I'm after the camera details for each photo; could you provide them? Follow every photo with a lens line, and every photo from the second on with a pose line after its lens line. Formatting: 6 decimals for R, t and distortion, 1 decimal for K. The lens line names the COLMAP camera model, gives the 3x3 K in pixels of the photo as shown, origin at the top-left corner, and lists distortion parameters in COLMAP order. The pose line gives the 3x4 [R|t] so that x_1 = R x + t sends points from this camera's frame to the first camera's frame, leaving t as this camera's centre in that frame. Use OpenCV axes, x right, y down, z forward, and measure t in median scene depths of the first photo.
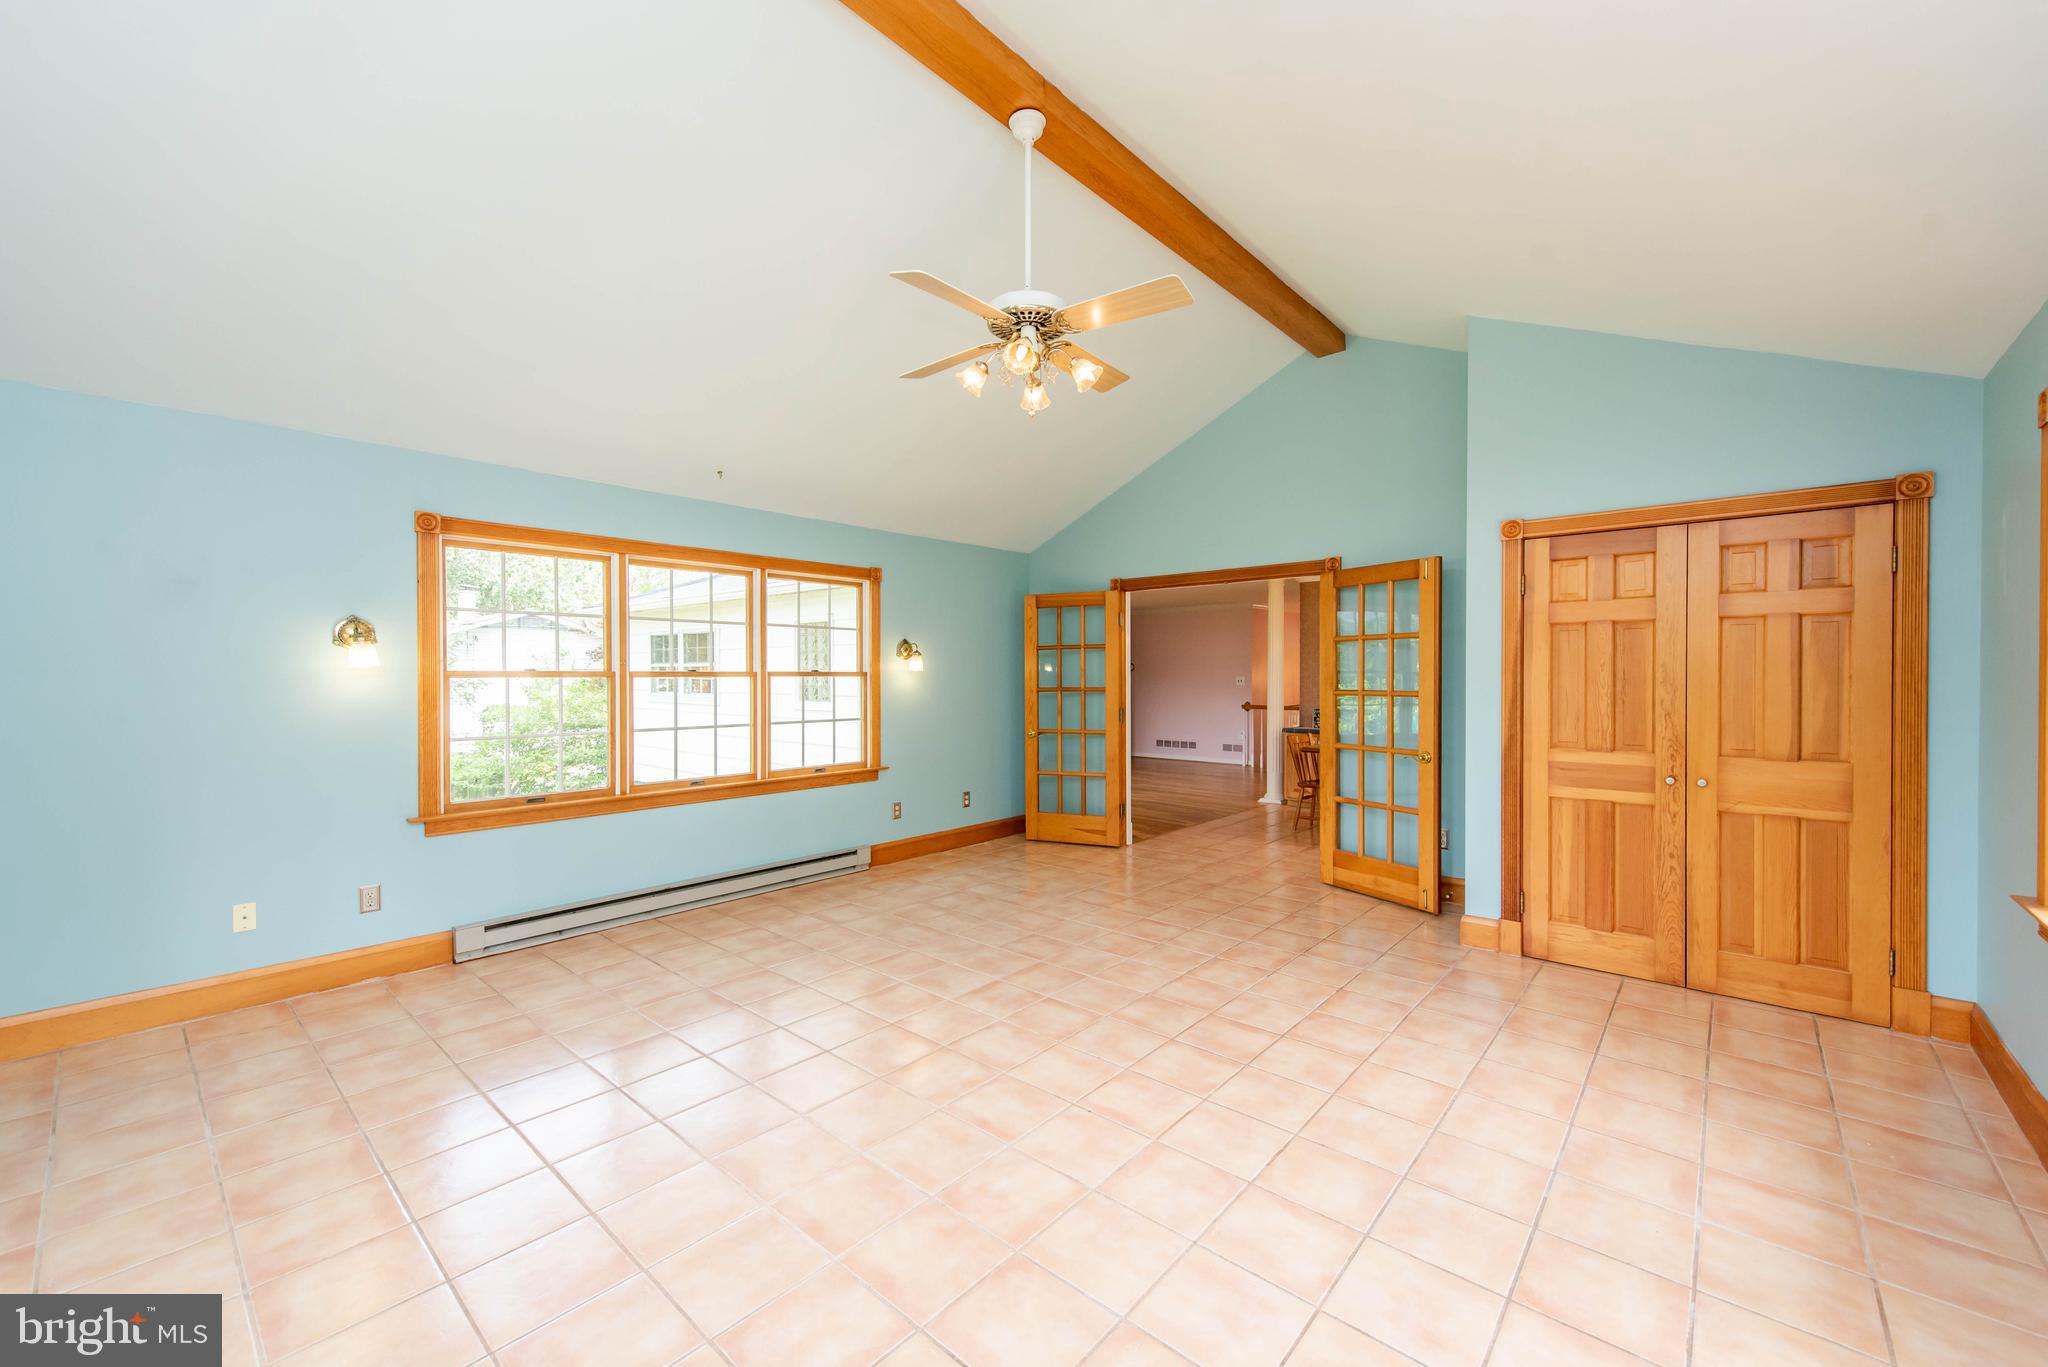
lens RADIAL K [[800.2, 0, 1029.6], [0, 800.2, 680.1], [0, 0, 1]] dist [0.020382, -0.007365]
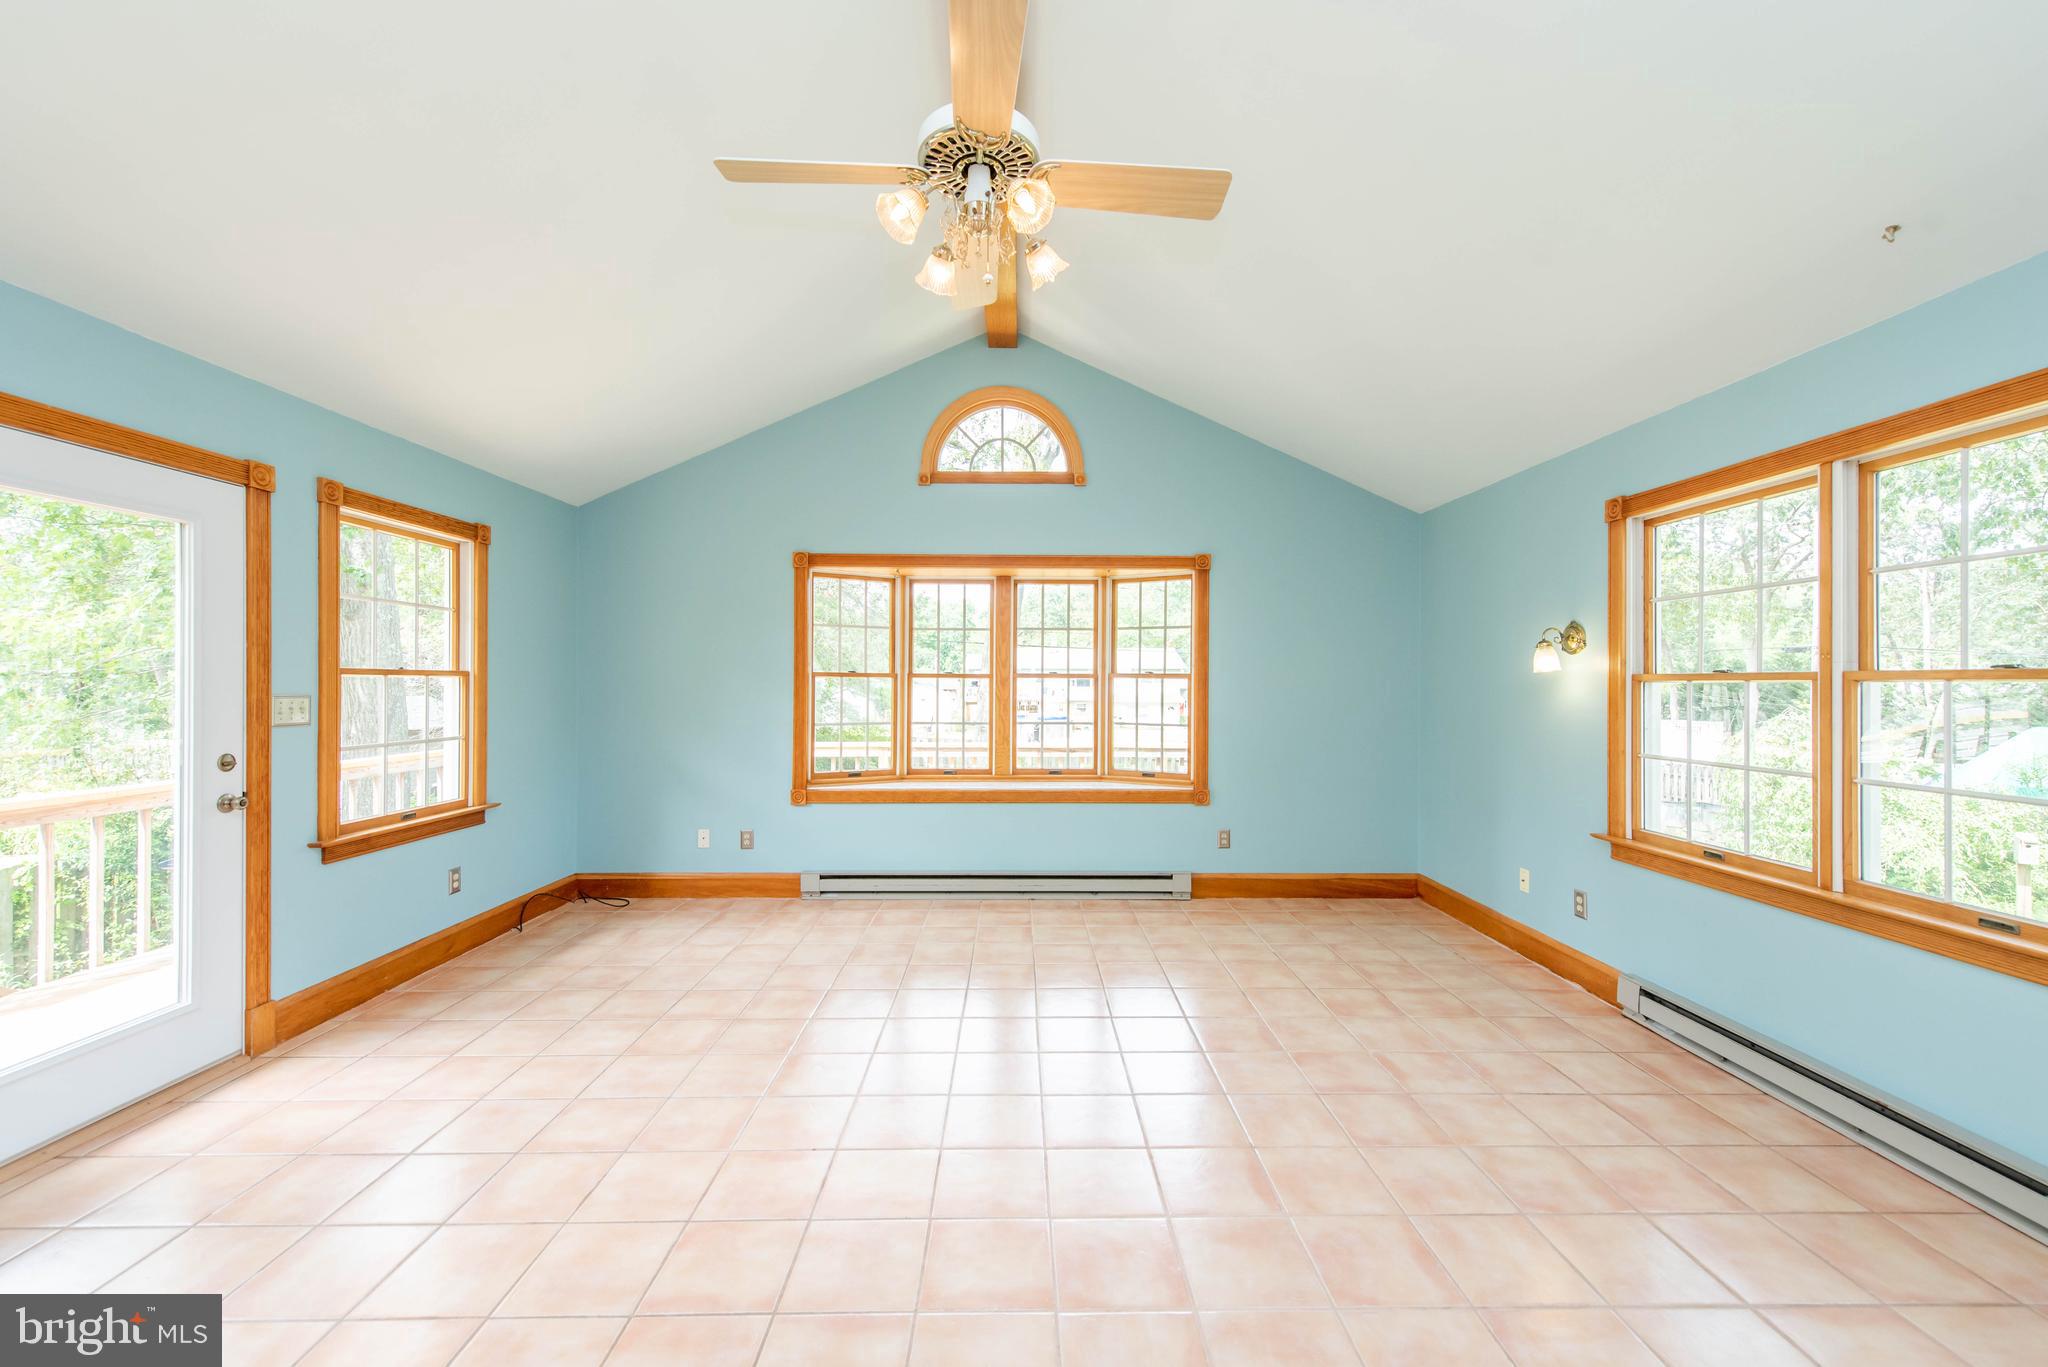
lens RADIAL K [[804.6, 0, 1029.8], [0, 804.6, 681.8], [0, 0, 1]] dist [0.020218, -0.005279]
pose [[-0.742242, -0.002202, -0.670128, 0.343209], [-0.004876, 0.999986, 0.002115, -0.002325], [0.670114, 0.004837, -0.742242, 1.234530]]
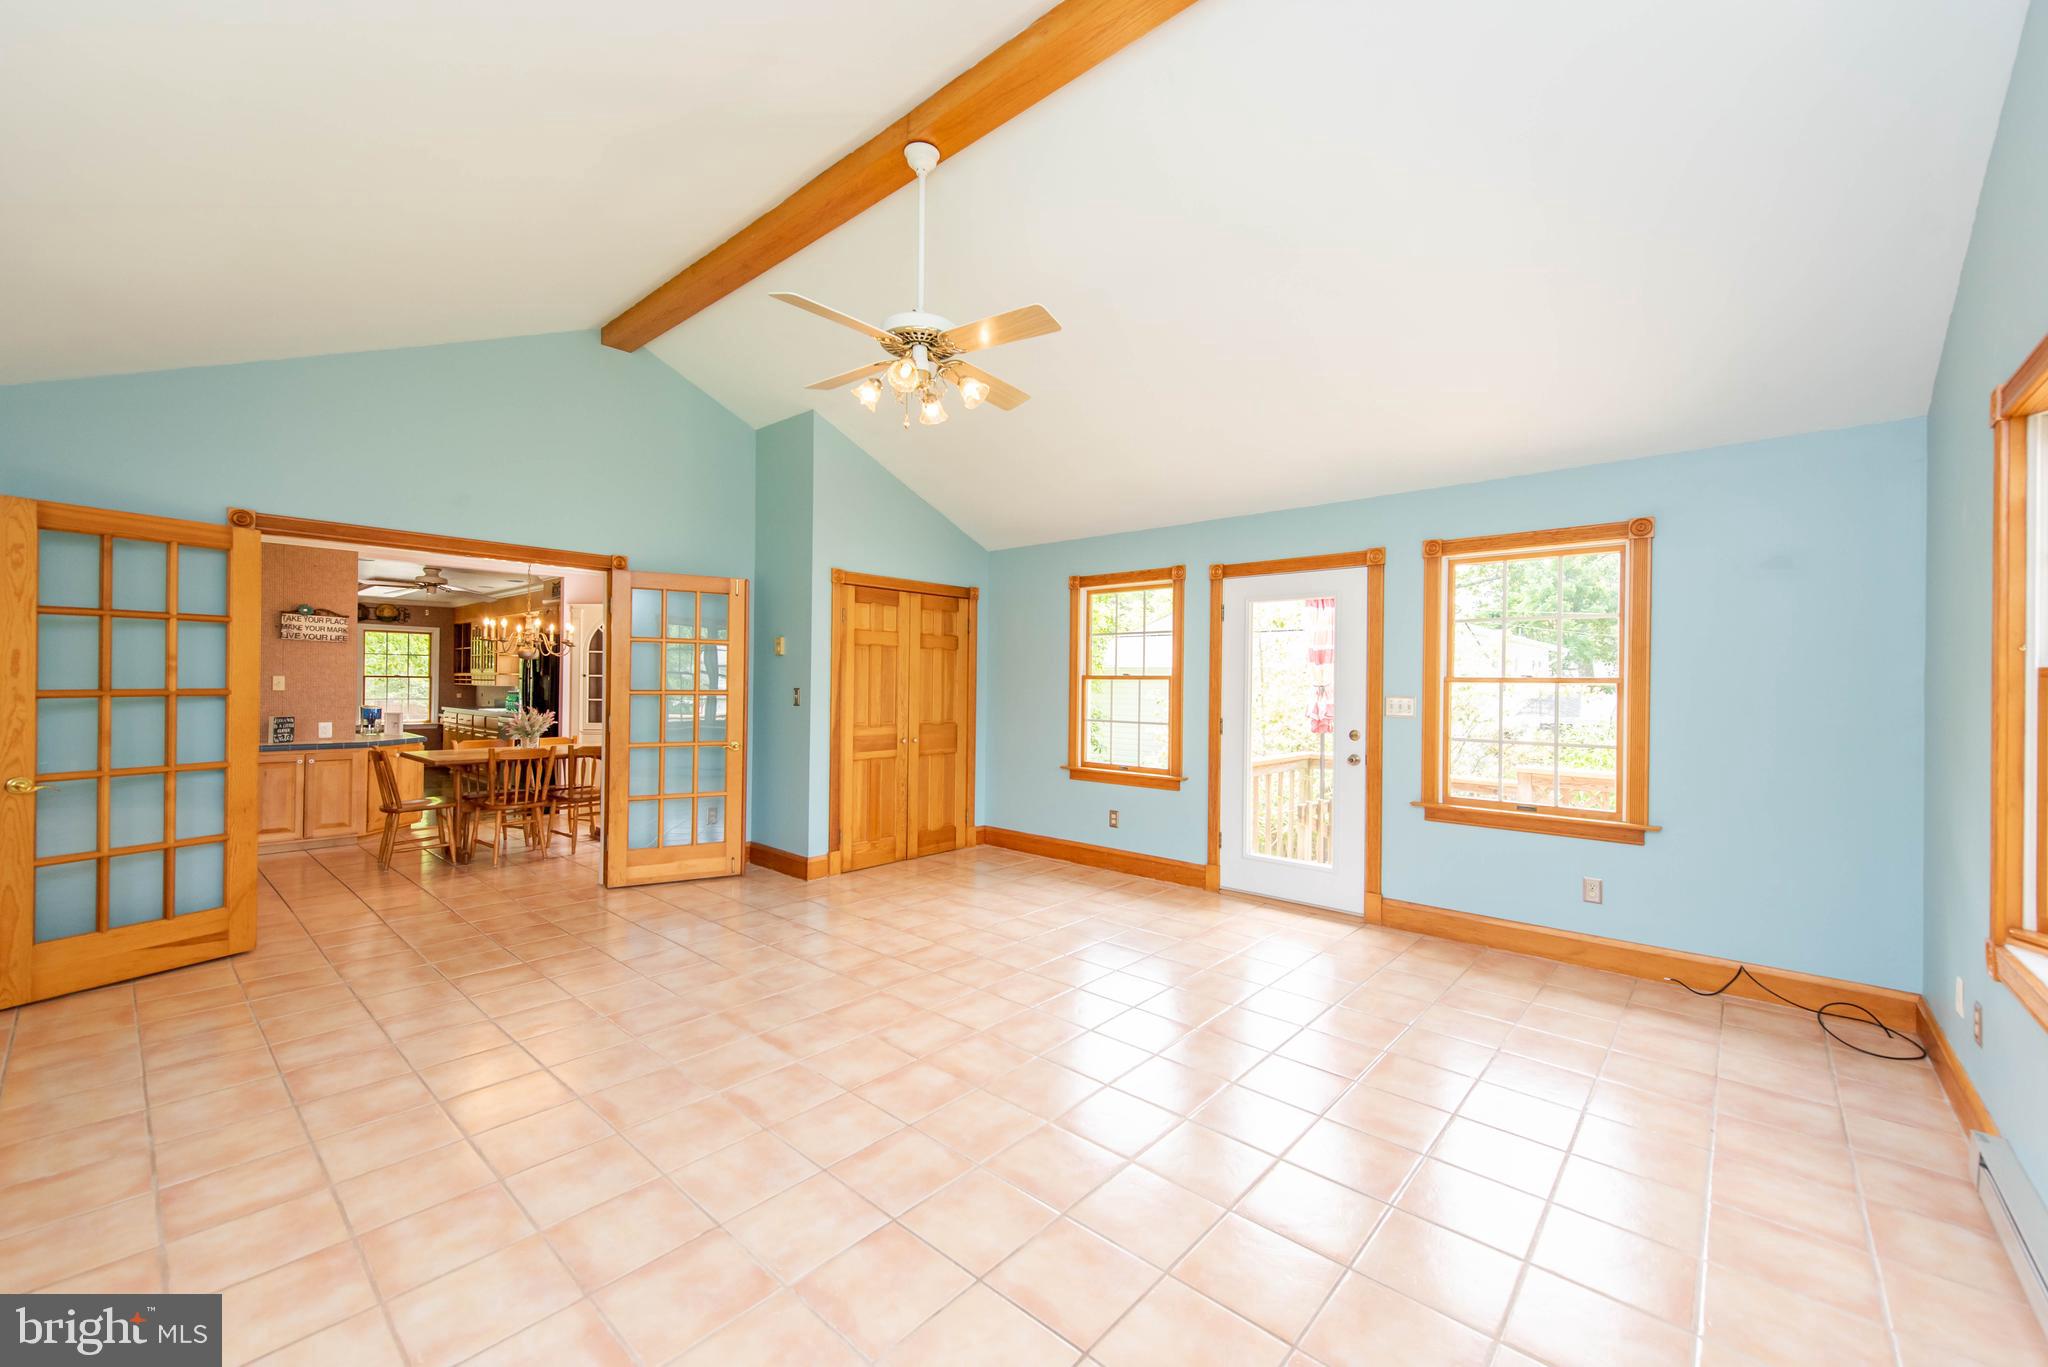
lens RADIAL K [[804.6, 0, 1029.8], [0, 804.6, 681.8], [0, 0, 1]] dist [0.020218, -0.005279]
pose [[0.005387, 0.001408, 0.999984, -0.846967], [-0.007209, 0.999973, -0.001370, 0.000650], [-0.999960, -0.007202, 0.005397, 0.676743]]
